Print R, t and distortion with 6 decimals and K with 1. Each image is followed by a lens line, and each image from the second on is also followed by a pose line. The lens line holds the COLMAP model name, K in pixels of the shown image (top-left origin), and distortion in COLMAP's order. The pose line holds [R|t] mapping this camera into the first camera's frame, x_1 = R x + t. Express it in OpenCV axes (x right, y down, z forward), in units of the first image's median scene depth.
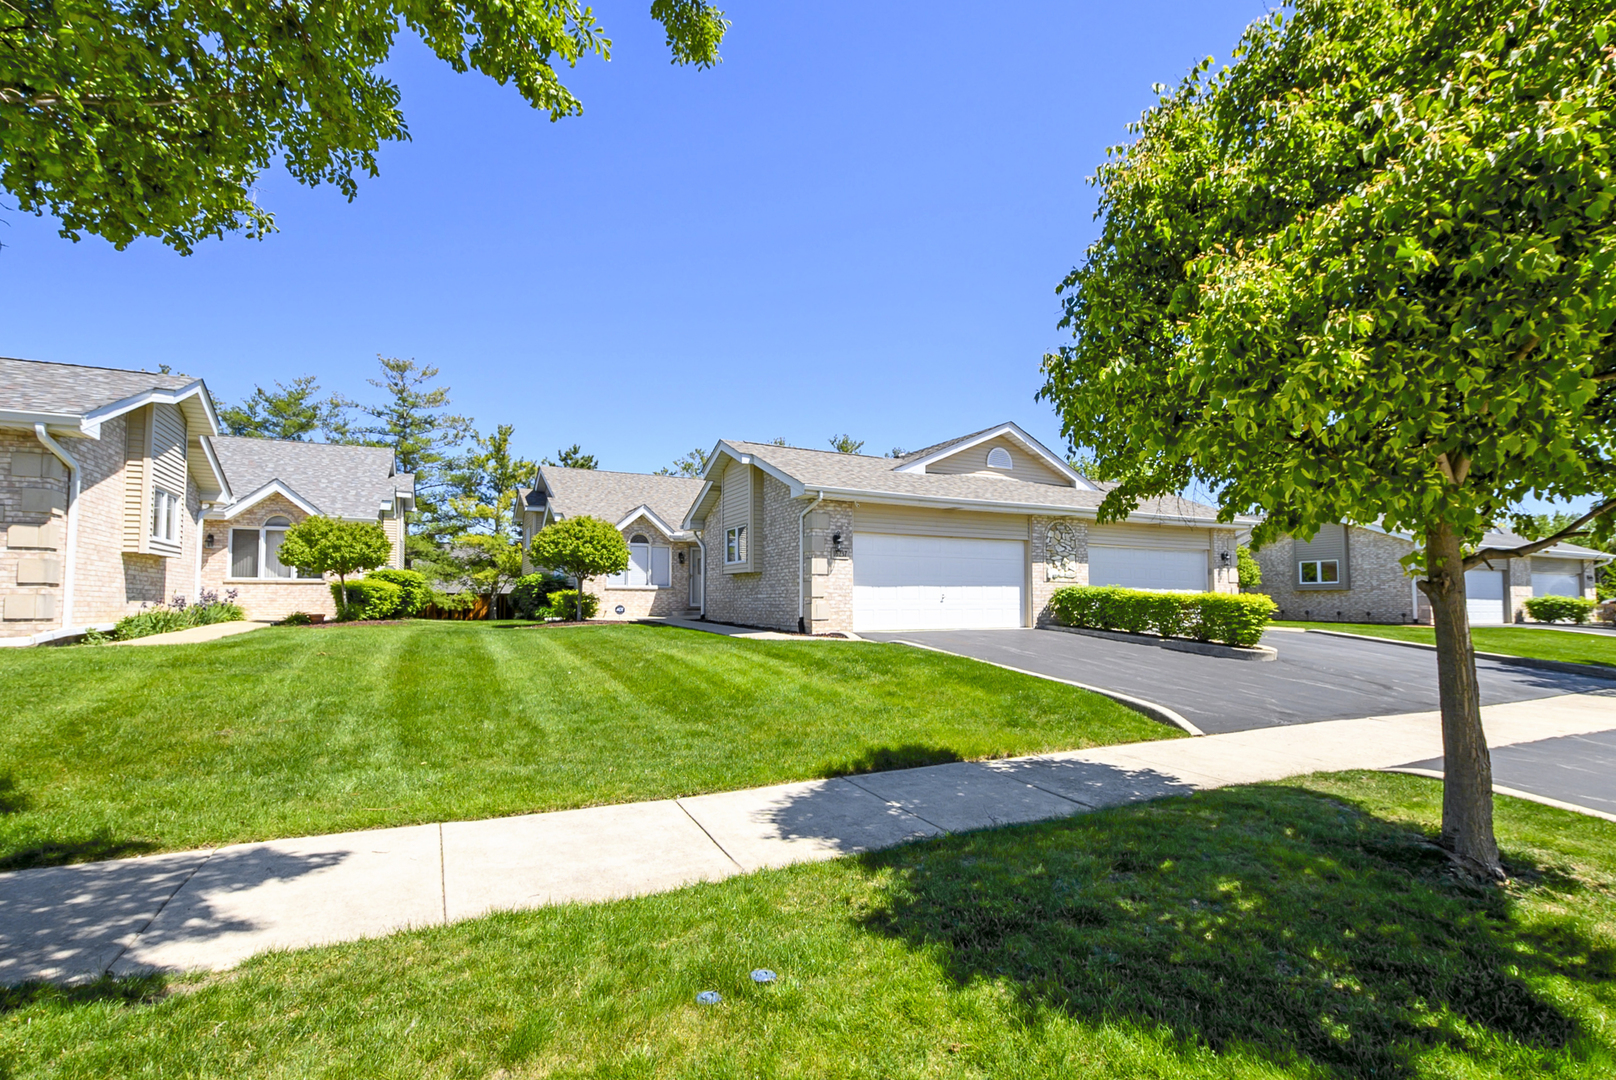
lens RADIAL K [[713.6, 0, 860.4], [0, 713.6, 539.7], [0, 0, 1]] dist [0.010476, -0.003683]
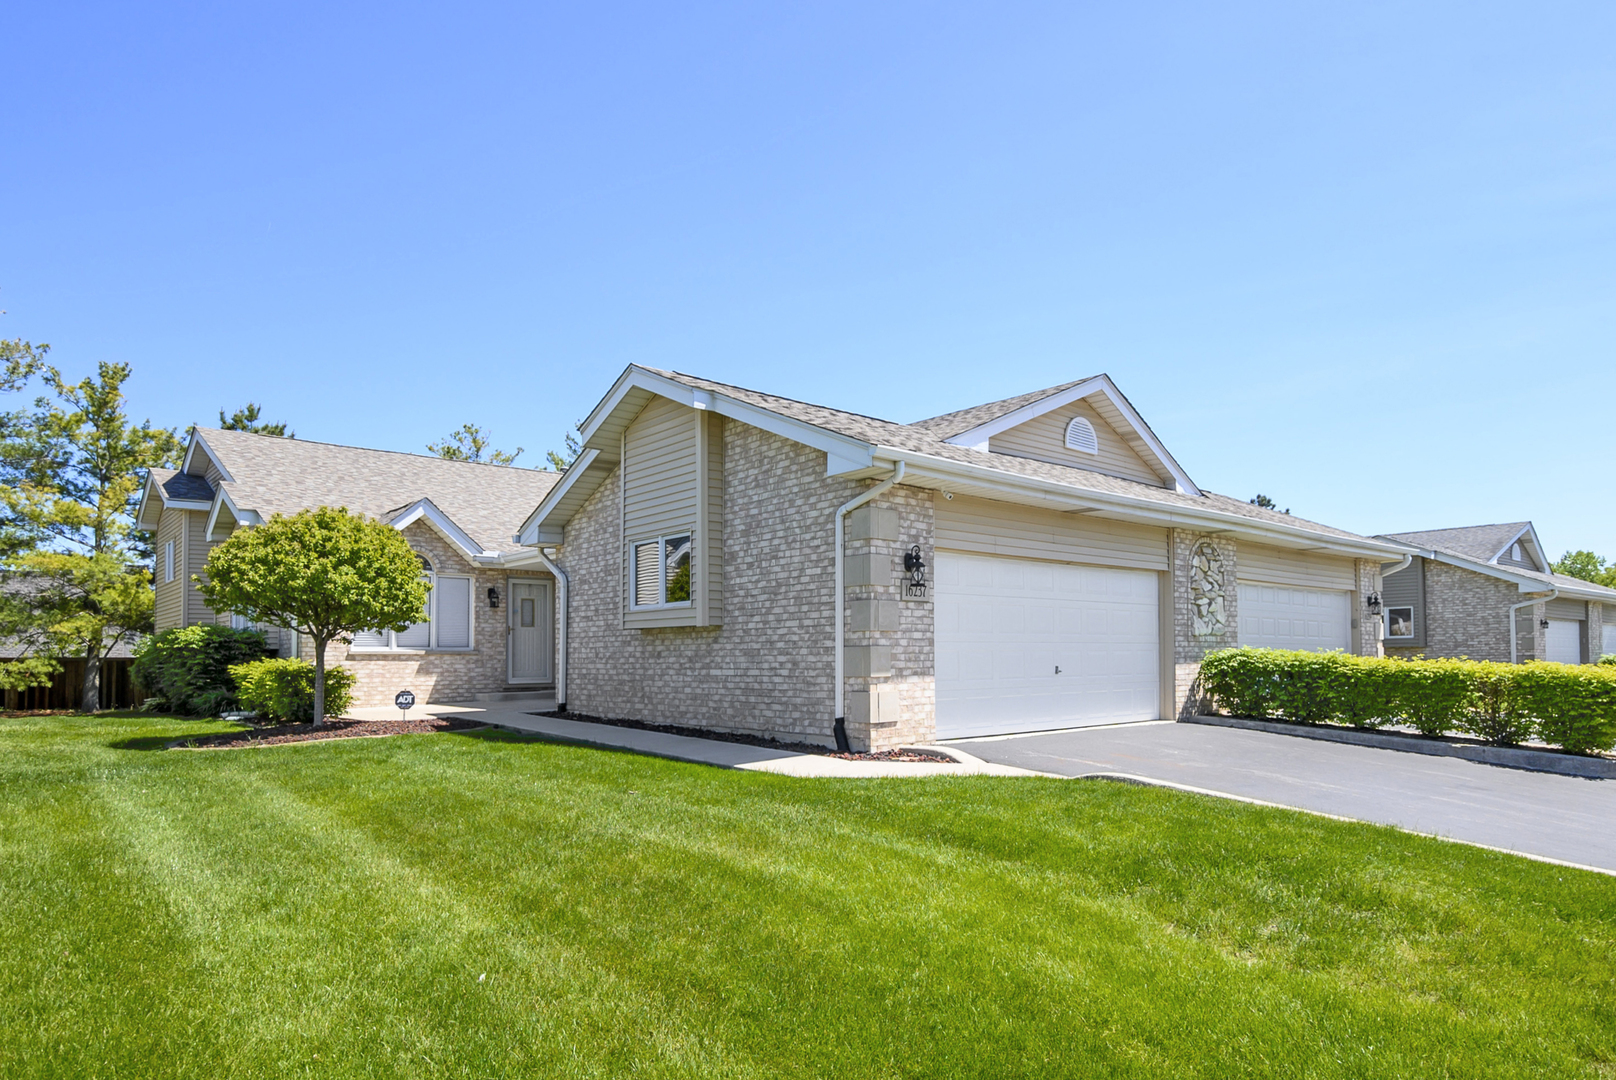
lens RADIAL K [[944.2, 0, 882.1], [0, 944.2, 598.9], [0, 0, 1]] dist [0.007676, -0.001802]
pose [[0.974170, 0.007088, 0.225703, -0.134414], [-0.012392, 0.999679, 0.022092, 0.007155], [-0.225474, -0.024318, 0.973946, 0.234390]]
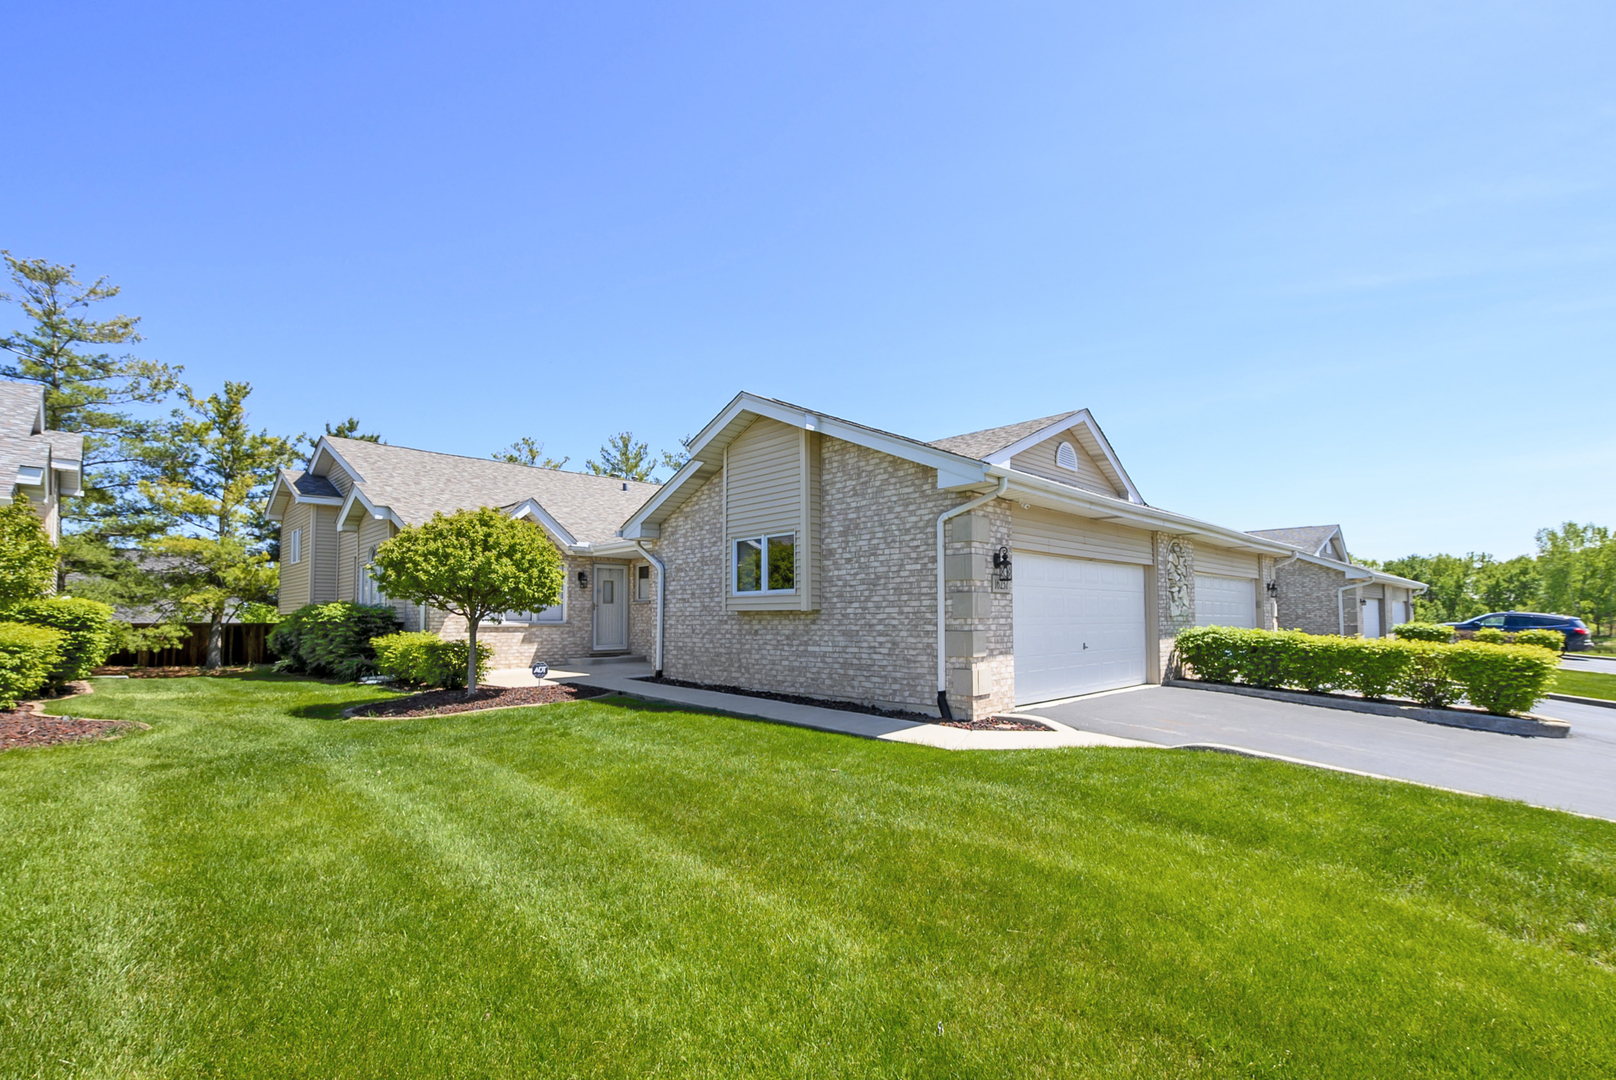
lens RADIAL K [[713.6, 0, 863.0], [0, 713.6, 564.9], [0, 0, 1]] dist [0.010476, -0.003683]
pose [[0.958704, 0.018252, 0.283819, -0.208547], [-0.021041, 0.999756, 0.006781, 0.000935], [-0.283626, -0.012472, 0.958854, 0.298086]]
